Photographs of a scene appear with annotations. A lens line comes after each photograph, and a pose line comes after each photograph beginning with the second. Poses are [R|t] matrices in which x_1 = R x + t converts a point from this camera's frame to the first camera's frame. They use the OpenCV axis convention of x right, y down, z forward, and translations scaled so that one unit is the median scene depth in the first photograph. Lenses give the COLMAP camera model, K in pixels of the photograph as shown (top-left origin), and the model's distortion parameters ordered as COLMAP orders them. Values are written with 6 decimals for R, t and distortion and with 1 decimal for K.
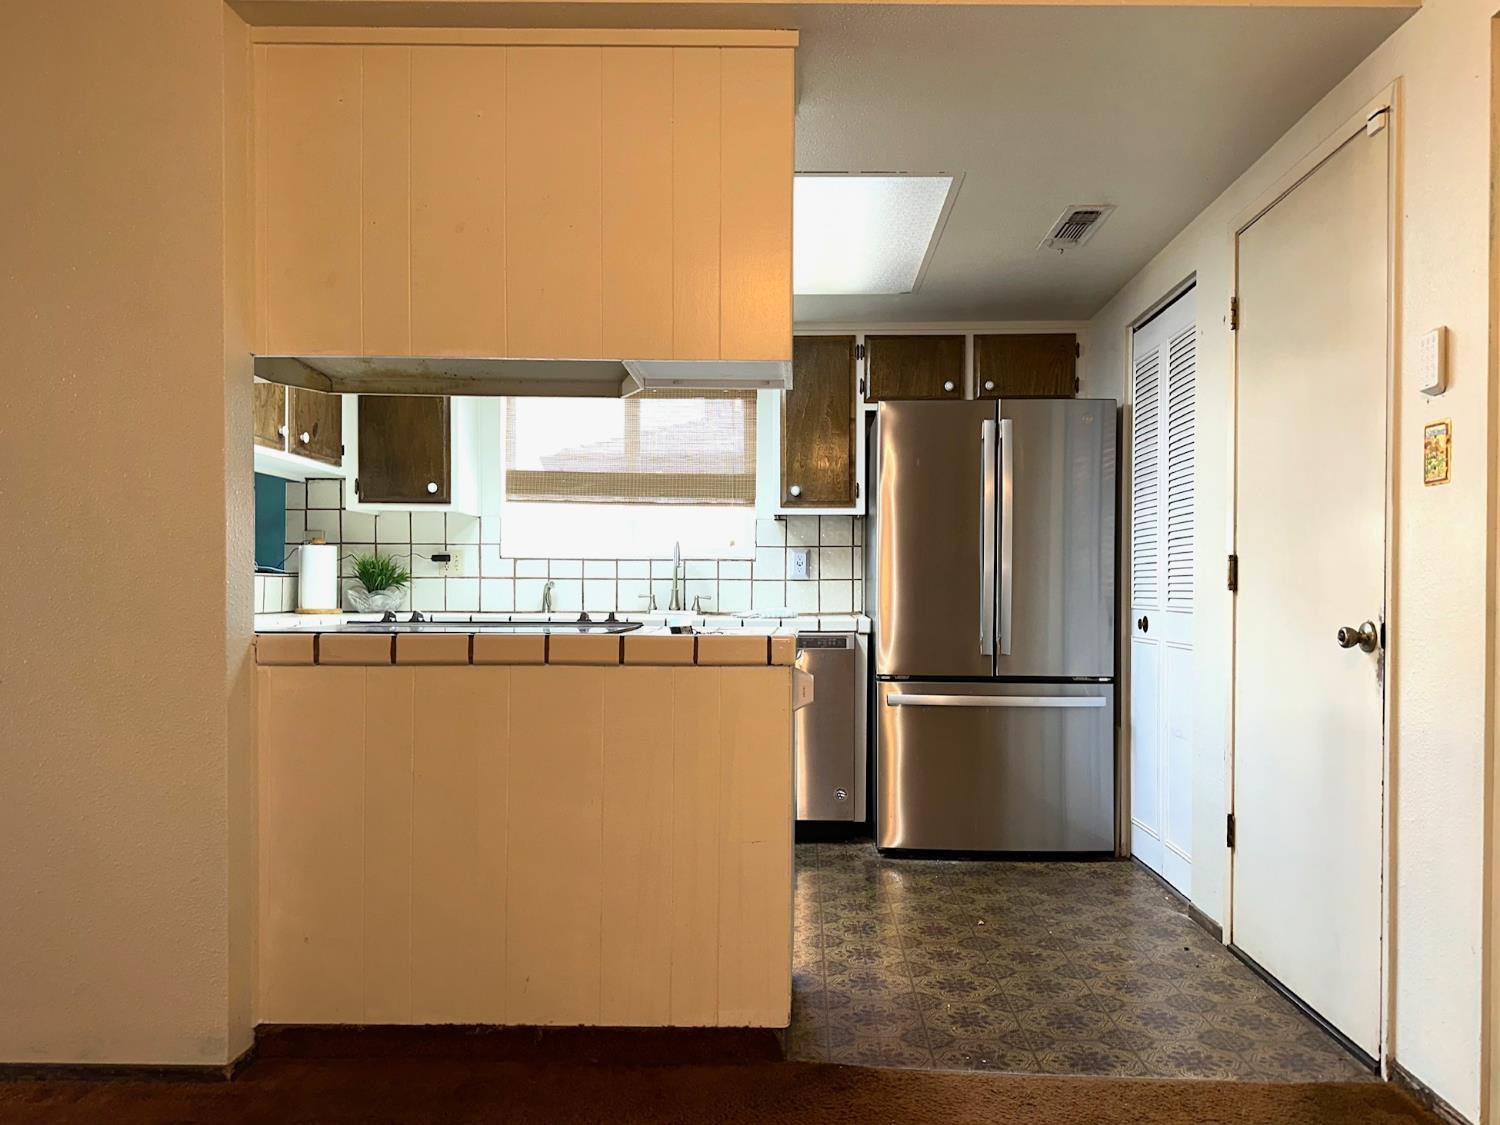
lens RADIAL K [[1073.8, 0, 781.9], [0, 1073.8, 601.4], [0, 0, 1]] dist [0.099041, -0.148396]
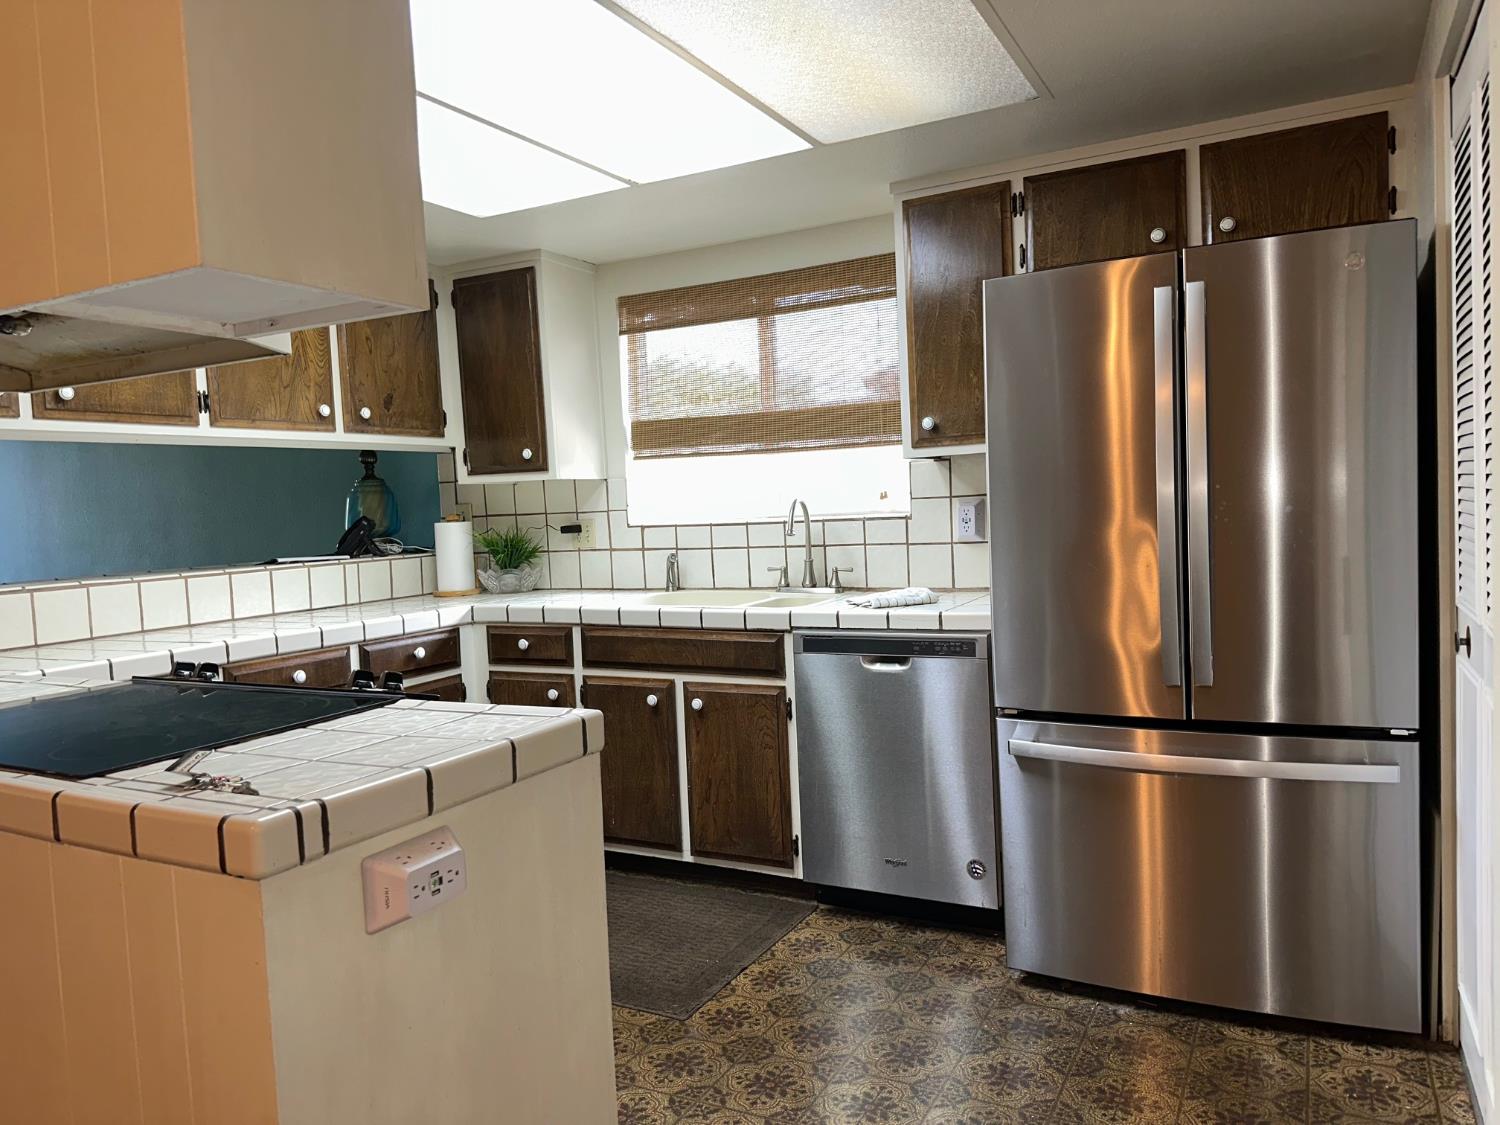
lens RADIAL K [[1048.5, 0, 771.1], [0, 1048.5, 565.3], [0, 0, 1]] dist [0.091097, -0.137217]
pose [[0.894734, -0.020168, -0.446144, 0.222146], [0.047941, 0.997545, 0.051050, -0.049565], [0.444019, -0.067065, 0.893504, 0.330358]]
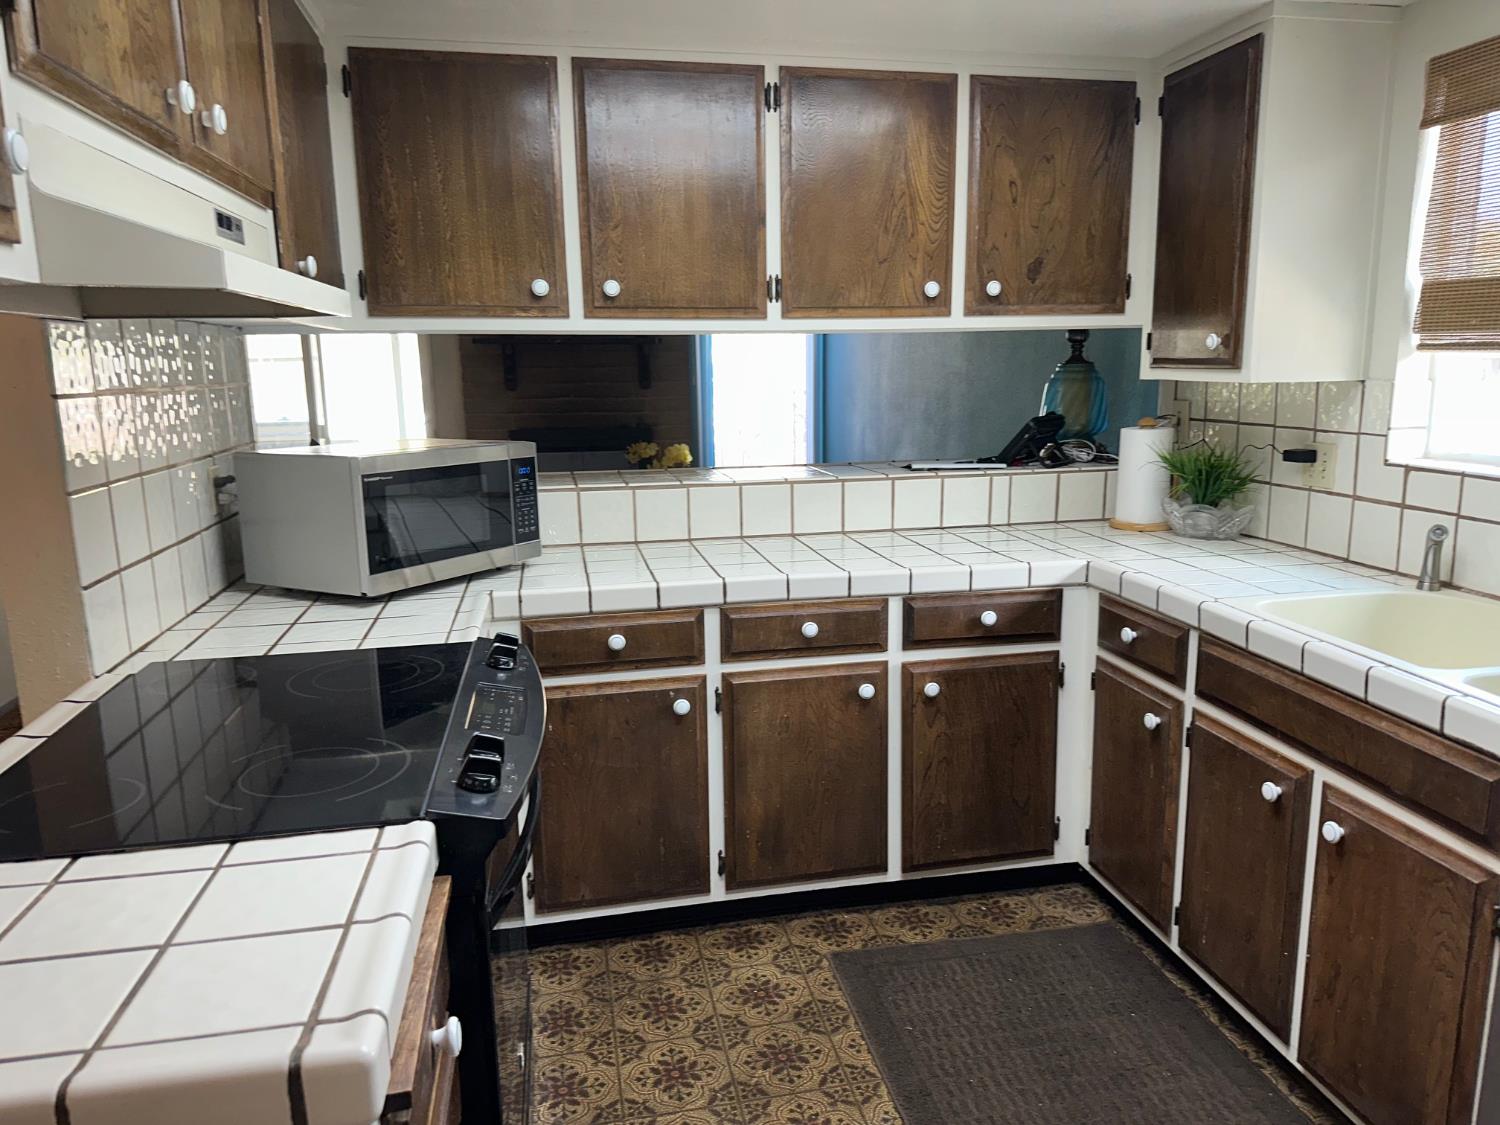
lens RADIAL K [[1048.5, 0, 771.1], [0, 1048.5, 565.3], [0, 0, 1]] dist [0.091097, -0.137217]
pose [[0.218395, 0.174265, -0.960175, 0.174648], [0.009622, 0.983494, 0.180686, -0.092028], [0.975813, -0.048700, 0.213113, 0.652238]]
